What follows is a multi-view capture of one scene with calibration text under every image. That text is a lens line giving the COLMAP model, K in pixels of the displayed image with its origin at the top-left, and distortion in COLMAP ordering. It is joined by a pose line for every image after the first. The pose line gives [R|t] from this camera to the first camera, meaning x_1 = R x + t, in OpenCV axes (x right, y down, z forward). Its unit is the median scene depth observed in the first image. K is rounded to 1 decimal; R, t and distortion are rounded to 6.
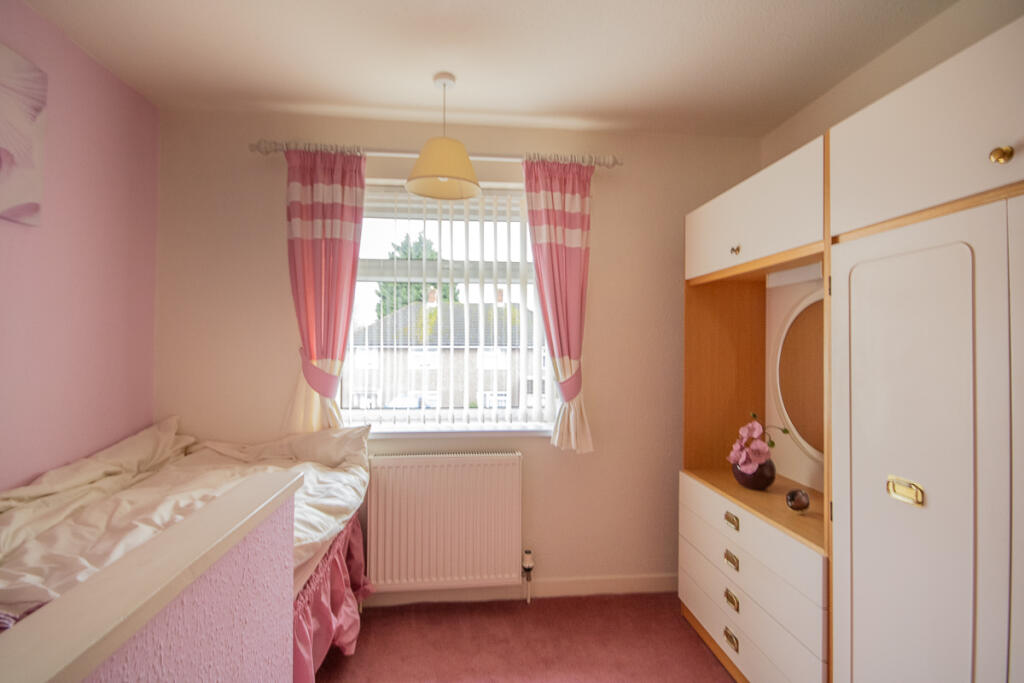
lens RADIAL K [[546.4, 0, 514.8], [0, 546.4, 321.1], [0, 0, 1]] dist [0.002648, 0.000390]
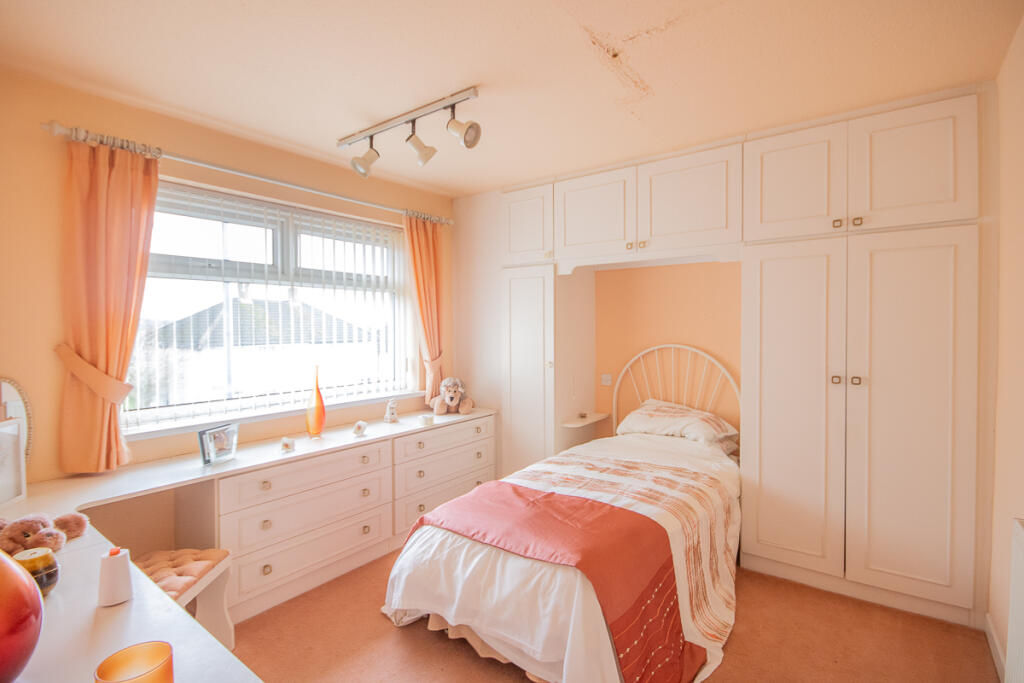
lens RADIAL K [[477.6, 0, 515.7], [0, 477.6, 329.2], [0, 0, 1]] dist [-0.001992, -0.000356]
pose [[0.677105, -0.017141, 0.735687, -0.539700], [-0.002889, 0.999659, 0.025951, -0.005373], [-0.735881, -0.019697, 0.676824, -0.052974]]
